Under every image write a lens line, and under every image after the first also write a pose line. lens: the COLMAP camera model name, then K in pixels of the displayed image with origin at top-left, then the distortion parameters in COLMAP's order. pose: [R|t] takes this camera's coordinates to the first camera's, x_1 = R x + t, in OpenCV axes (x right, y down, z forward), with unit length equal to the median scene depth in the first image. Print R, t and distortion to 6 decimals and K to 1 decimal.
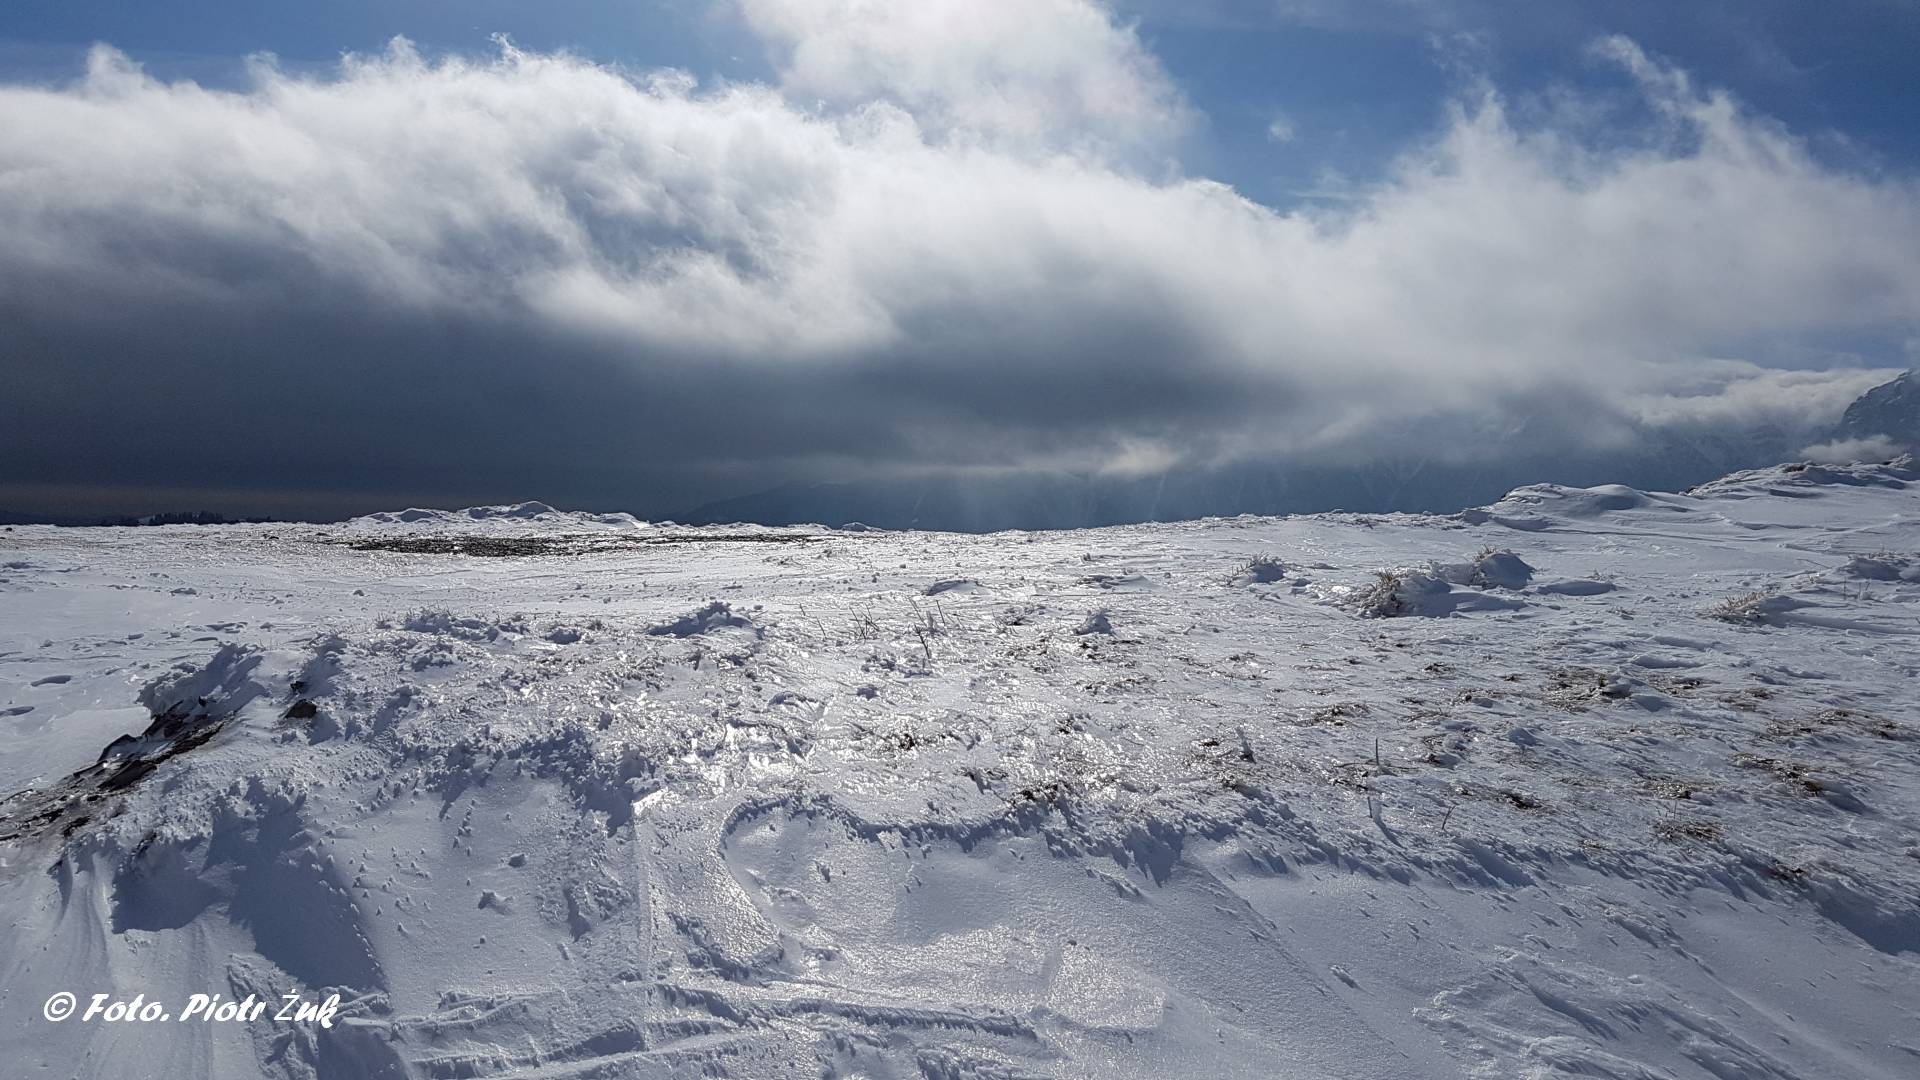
lens RADIAL K [[1546.7, 0, 958.7], [0, 1546.7, 431.4], [0, 0, 1]] dist [0.180717, -0.284385]
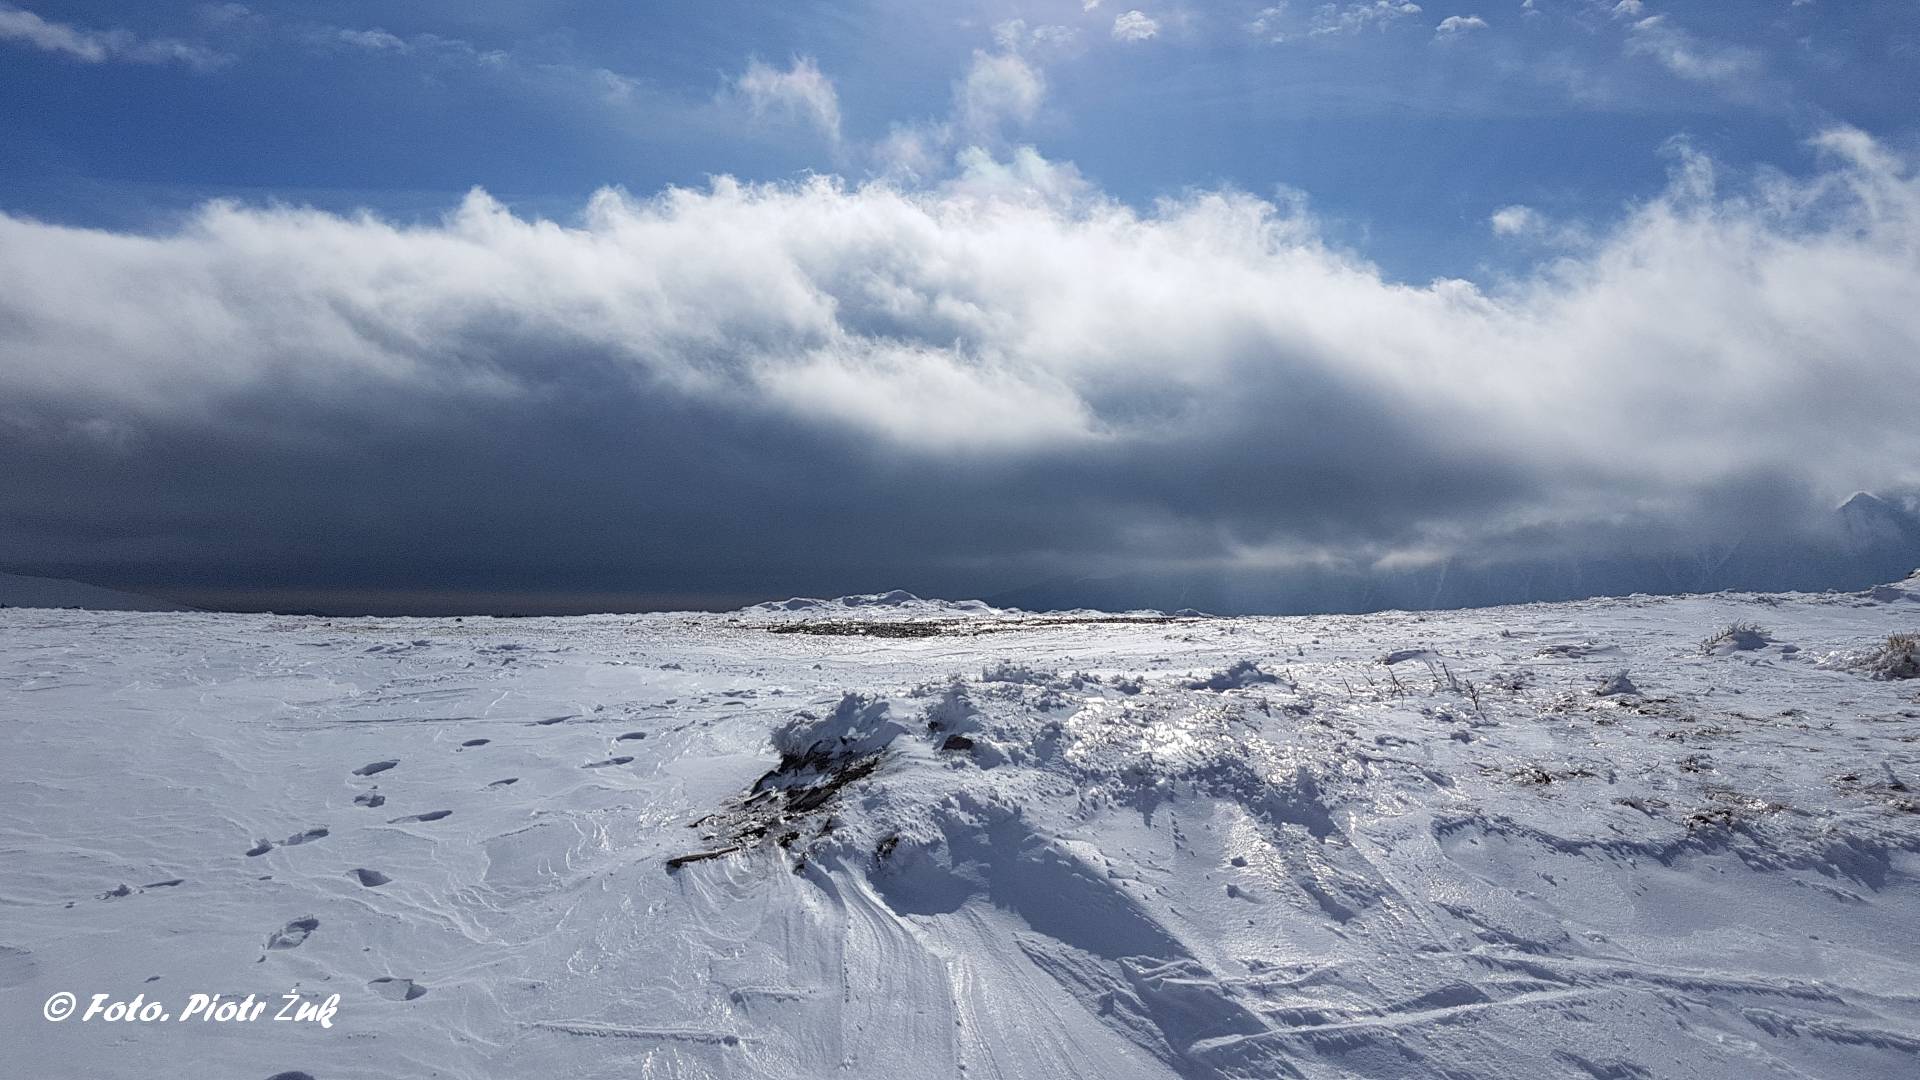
lens RADIAL K [[1546.7, 0, 958.7], [0, 1546.7, 431.4], [0, 0, 1]] dist [0.180717, -0.284385]
pose [[0.986494, -0.031277, -0.160783, -0.218977], [0.021219, 0.997731, -0.063898, 0.020231], [0.162417, 0.059623, 0.984919, -0.140947]]
